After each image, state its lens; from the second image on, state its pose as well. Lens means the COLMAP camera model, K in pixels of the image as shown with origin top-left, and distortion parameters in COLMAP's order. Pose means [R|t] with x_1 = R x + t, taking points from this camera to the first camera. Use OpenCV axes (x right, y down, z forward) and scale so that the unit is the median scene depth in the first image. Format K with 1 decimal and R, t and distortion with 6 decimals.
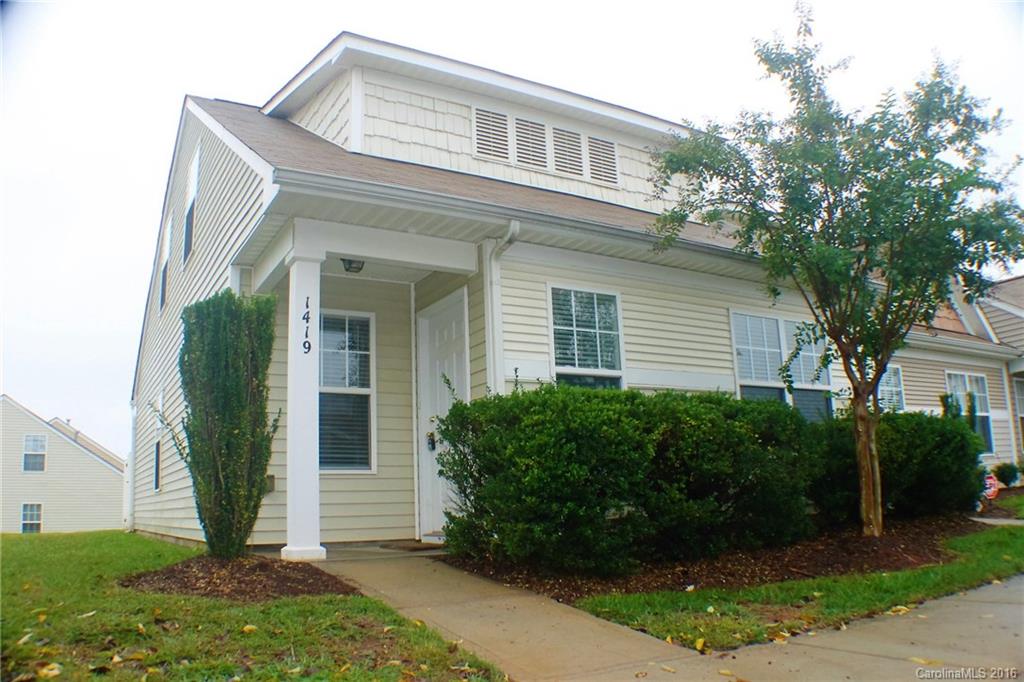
lens RADIAL K [[787.4, 0, 512.0], [0, 787.4, 341.0], [0, 0, 1]] dist [-0.201672, 0.002824]
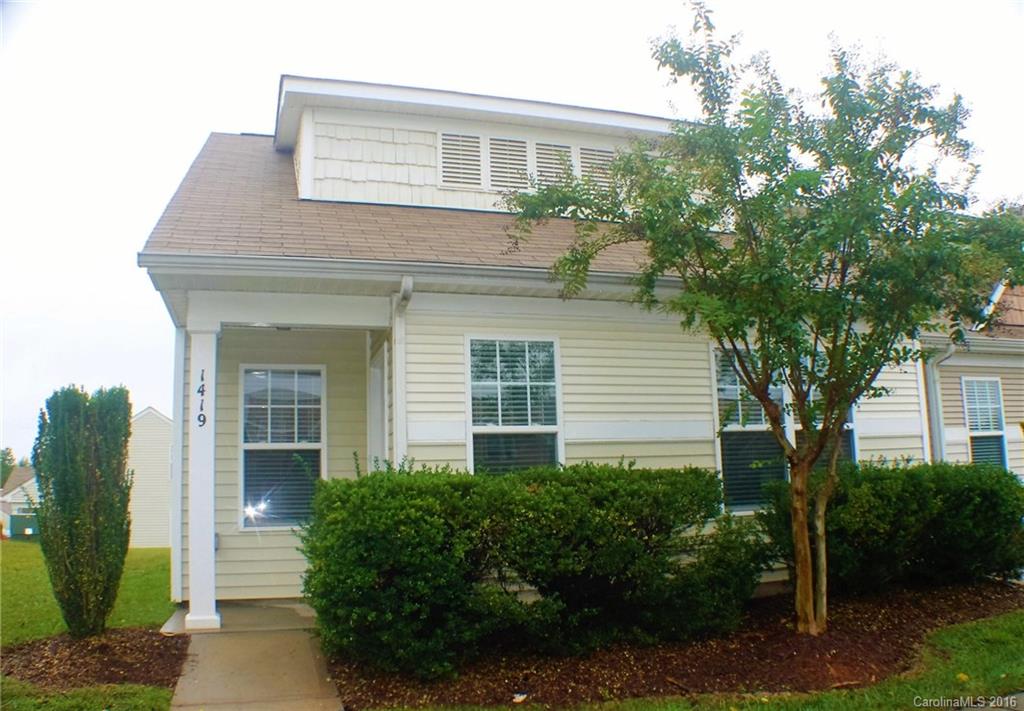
lens RADIAL K [[814.0, 0, 506.0], [0, 814.0, 371.0], [0, 0, 1]] dist [-0.218206, 0.067707]
pose [[0.972873, -0.031941, -0.229125, 0.309002], [0.044782, 0.997691, 0.051065, -0.078015], [0.226965, -0.059941, 0.972057, 0.080321]]
